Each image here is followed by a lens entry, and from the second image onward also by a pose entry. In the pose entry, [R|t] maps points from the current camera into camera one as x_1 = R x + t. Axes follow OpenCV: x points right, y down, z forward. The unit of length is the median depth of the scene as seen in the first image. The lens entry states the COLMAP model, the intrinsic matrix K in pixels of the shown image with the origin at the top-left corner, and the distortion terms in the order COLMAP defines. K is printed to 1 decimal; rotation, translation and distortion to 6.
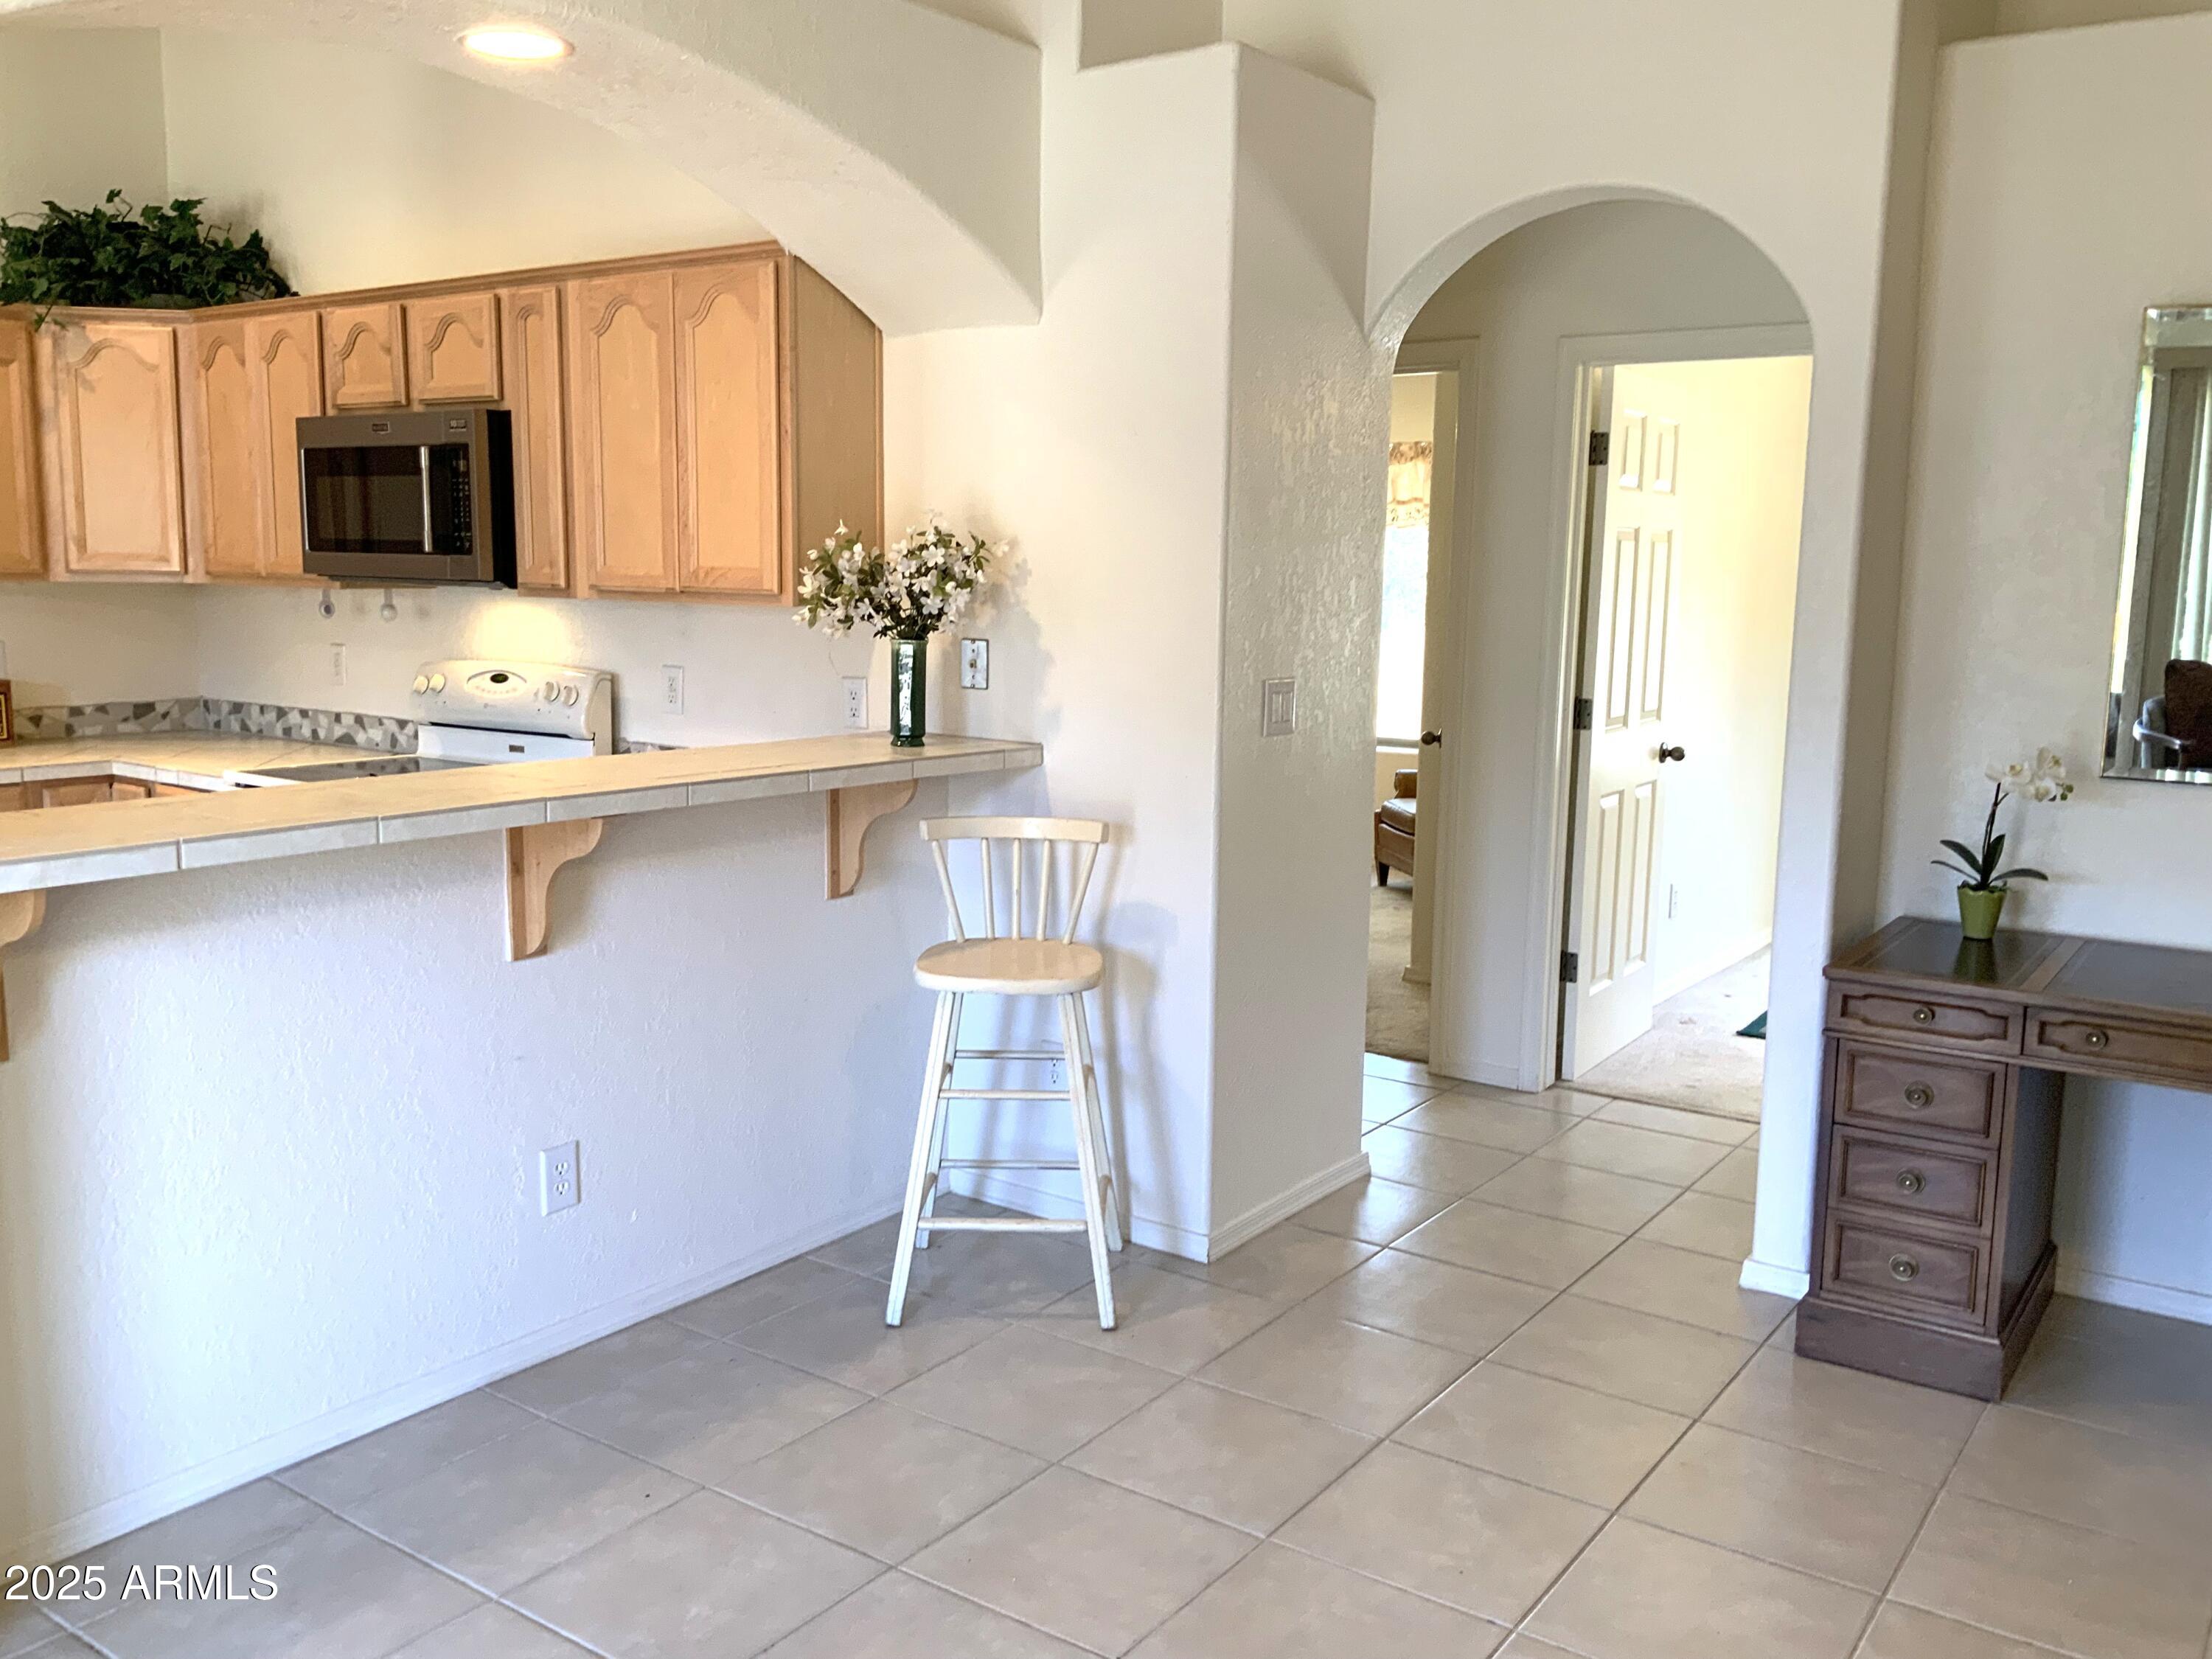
lens RADIAL K [[1841.9, 0, 1030.8], [0, 1841.9, 860.4], [0, 0, 1]] dist [0.097202, -0.168080]
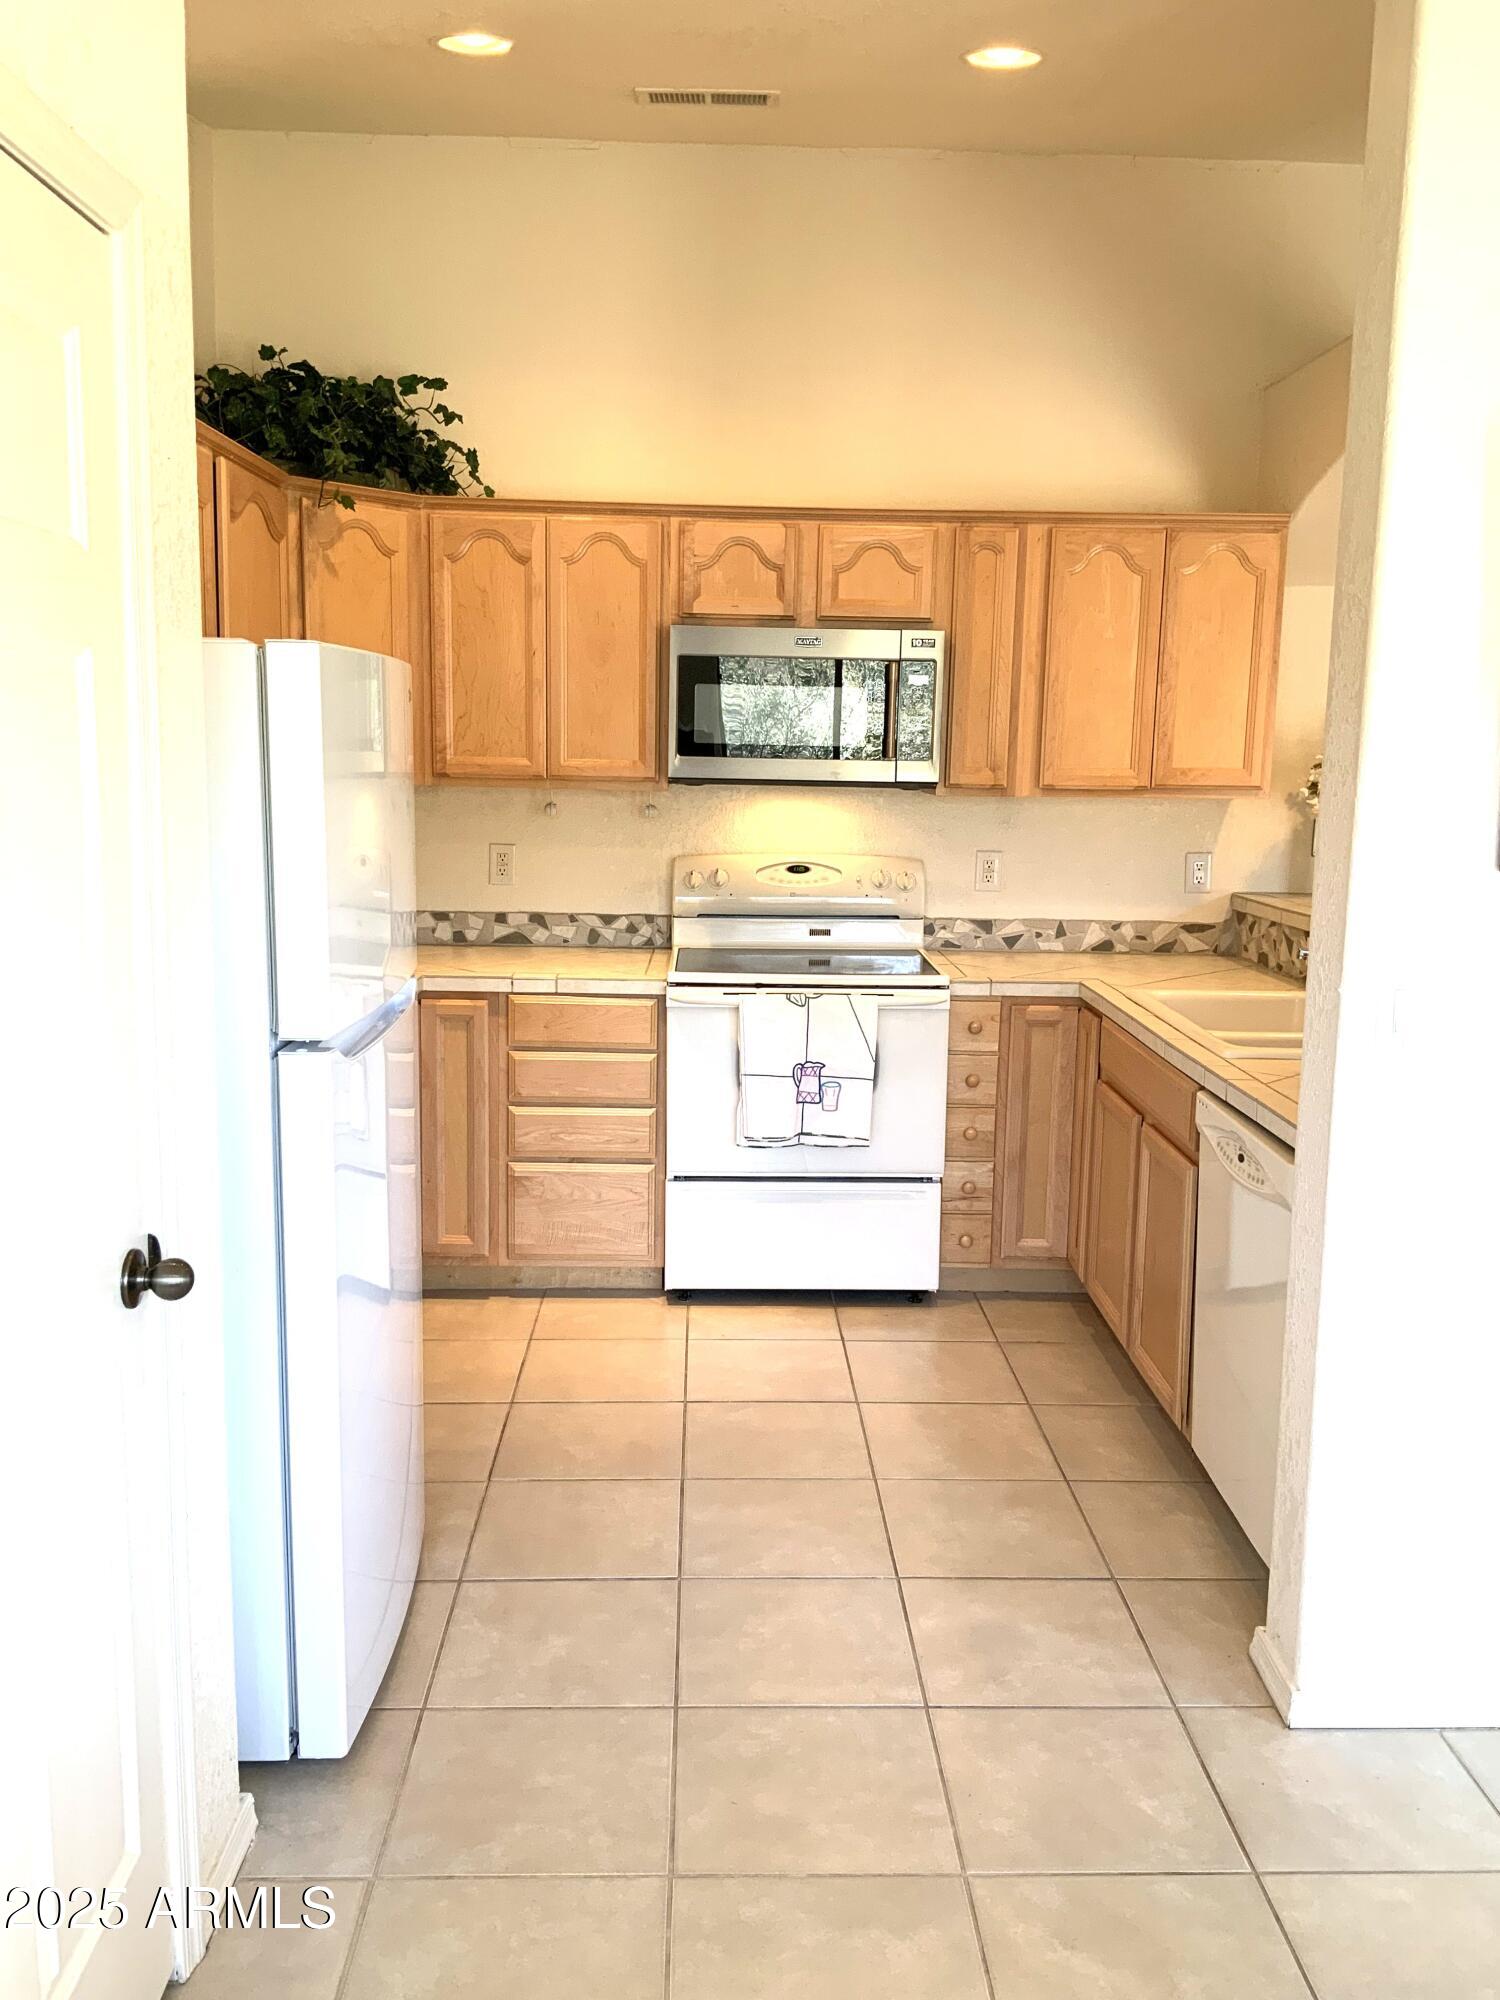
lens RADIAL K [[1670.0, 0, 750.0], [0, 1670.0, 1000.0], [0, 0, 1]] dist [0.097746, -0.233489]
pose [[0.786908, -0.090743, 0.610362, -0.890459], [0.090719, 0.995393, 0.031027, -0.053221], [-0.610365, 0.030956, 0.791515, 0.237701]]
